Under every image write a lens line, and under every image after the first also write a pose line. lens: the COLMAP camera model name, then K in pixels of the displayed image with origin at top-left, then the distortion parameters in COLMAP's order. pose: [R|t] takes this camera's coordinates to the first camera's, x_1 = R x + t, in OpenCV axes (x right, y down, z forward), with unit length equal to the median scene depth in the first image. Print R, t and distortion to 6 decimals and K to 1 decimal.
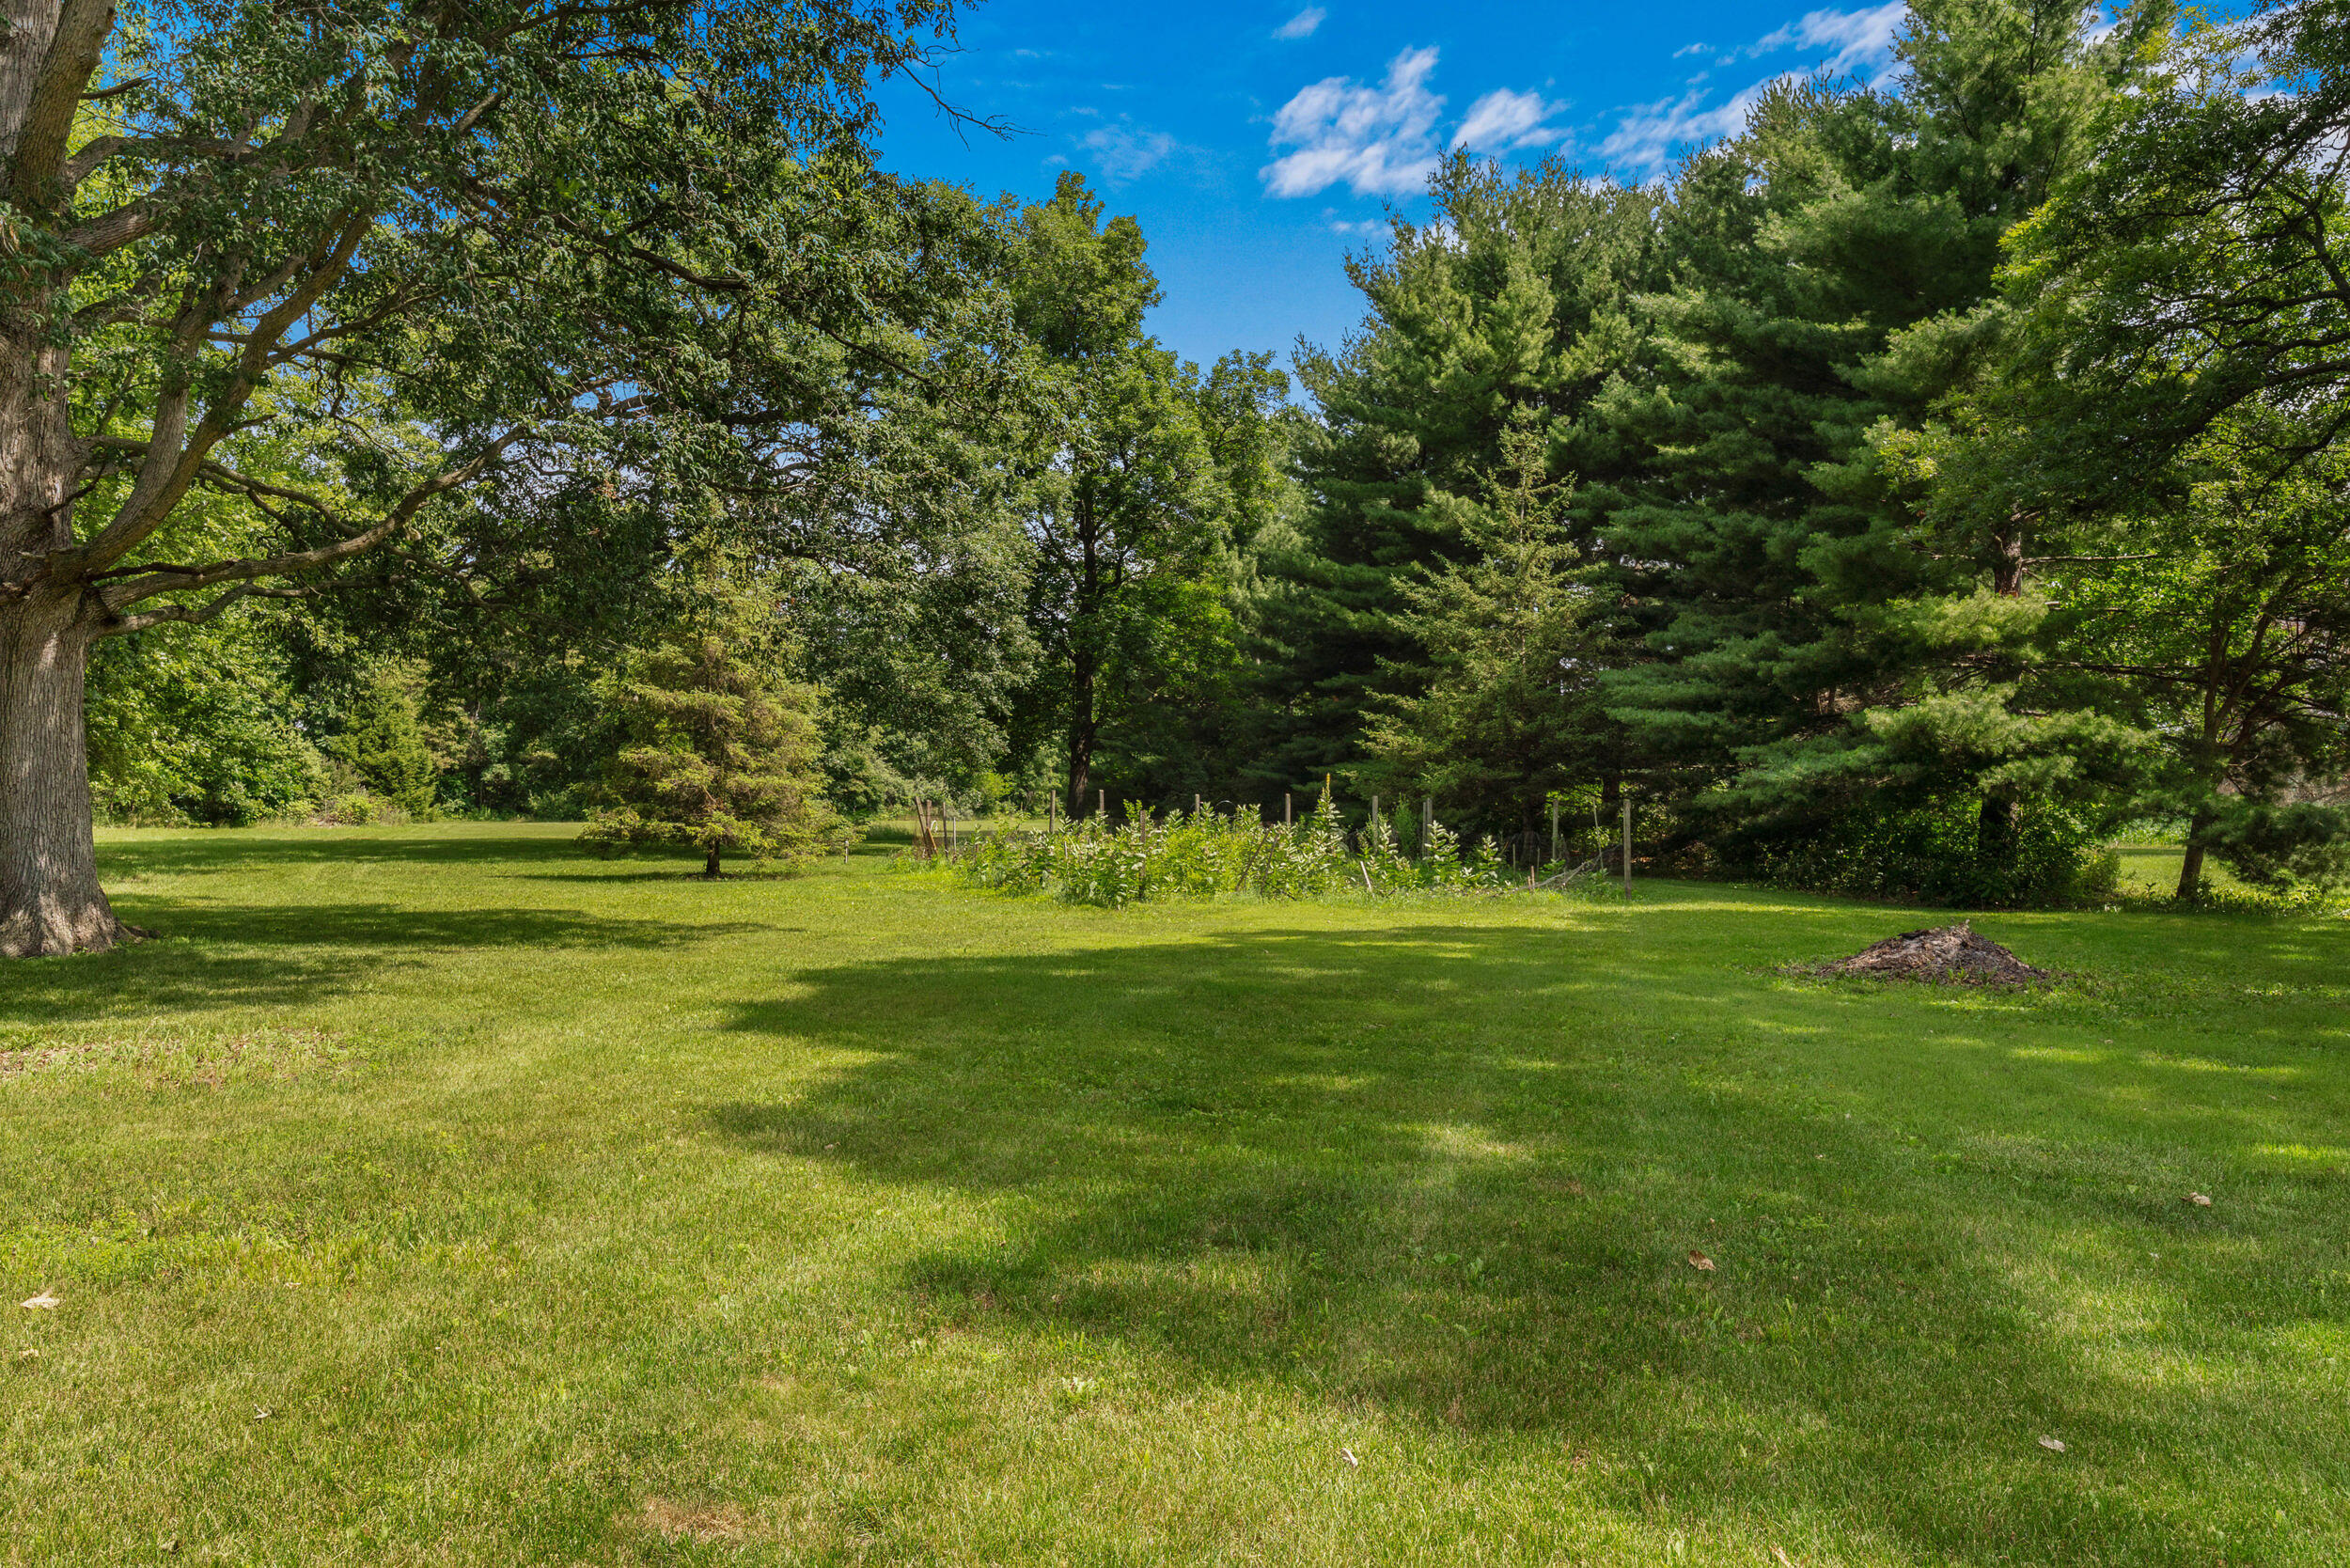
lens RADIAL K [[1842.5, 0, 1120.1], [0, 1842.5, 769.2], [0, 0, 1]] dist [-0.020618, 0.006362]
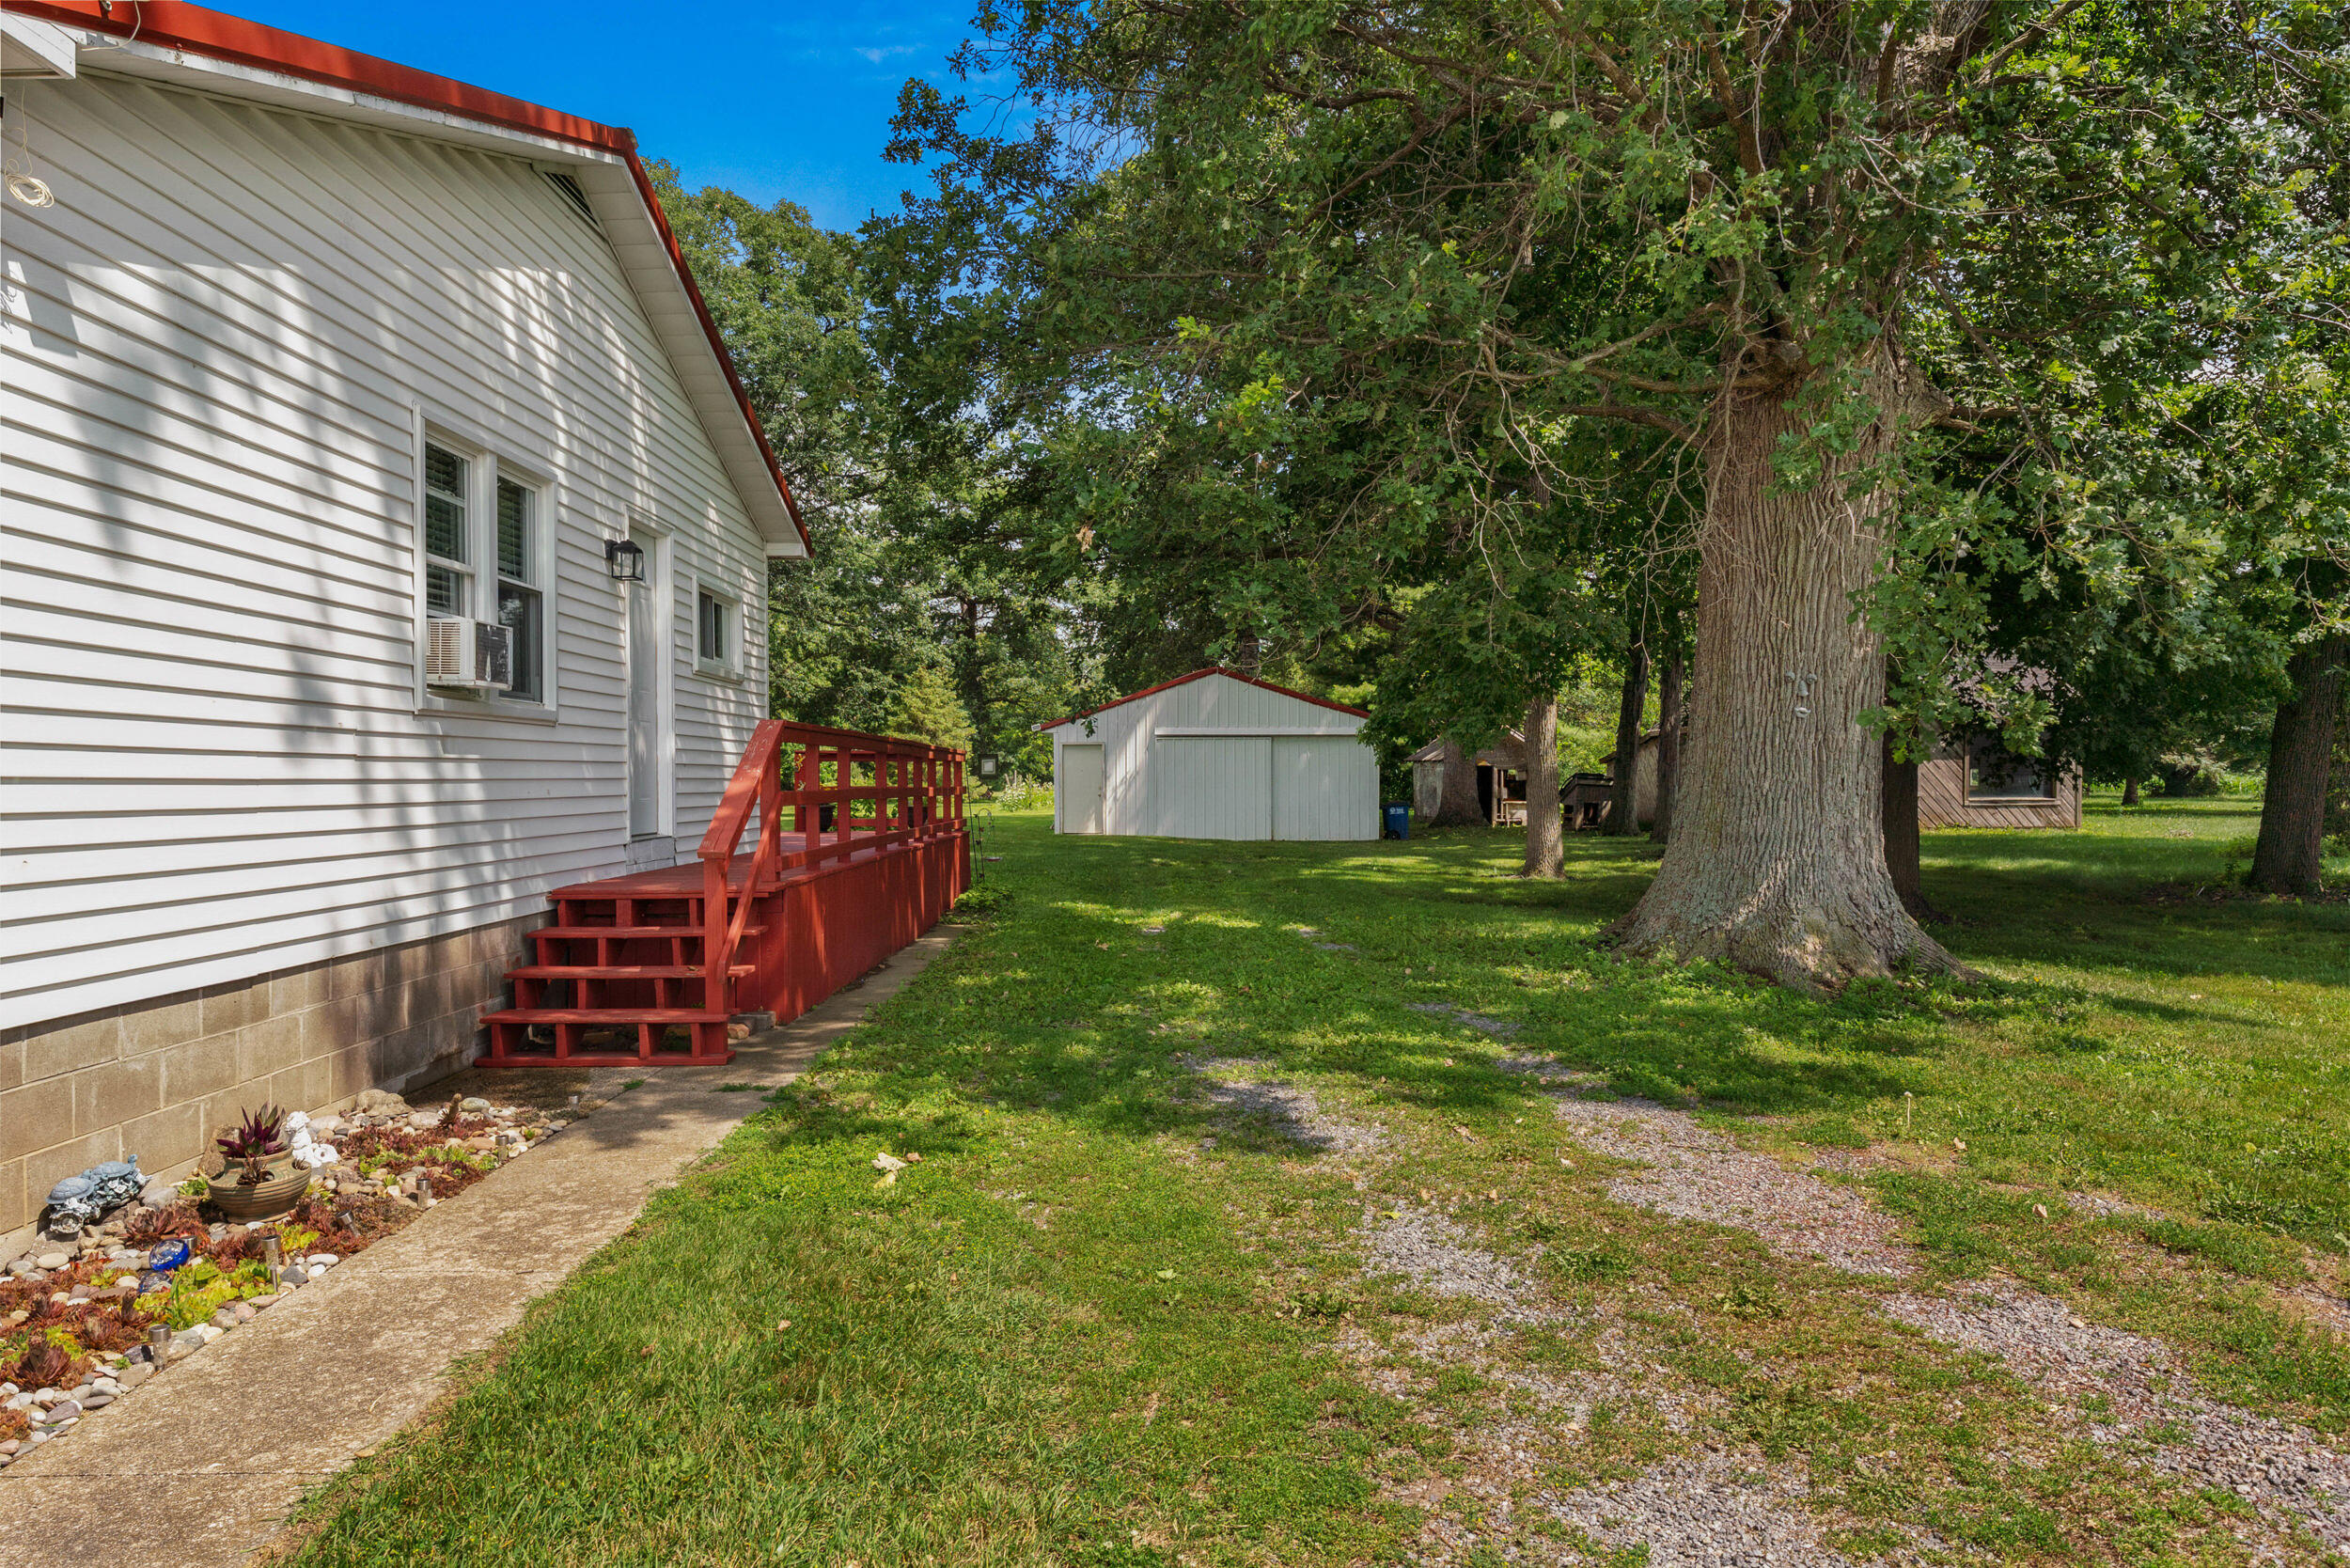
lens RADIAL K [[1507.3, 0, 1176.8], [0, 1507.3, 795.8], [0, 0, 1]] dist [-0.008908, -0.001850]
pose [[0.963808, -0.015599, -0.266142, 0.563939], [0.023329, 0.999392, 0.025910, -0.001790], [0.265576, -0.031181, 0.963586, -0.761237]]
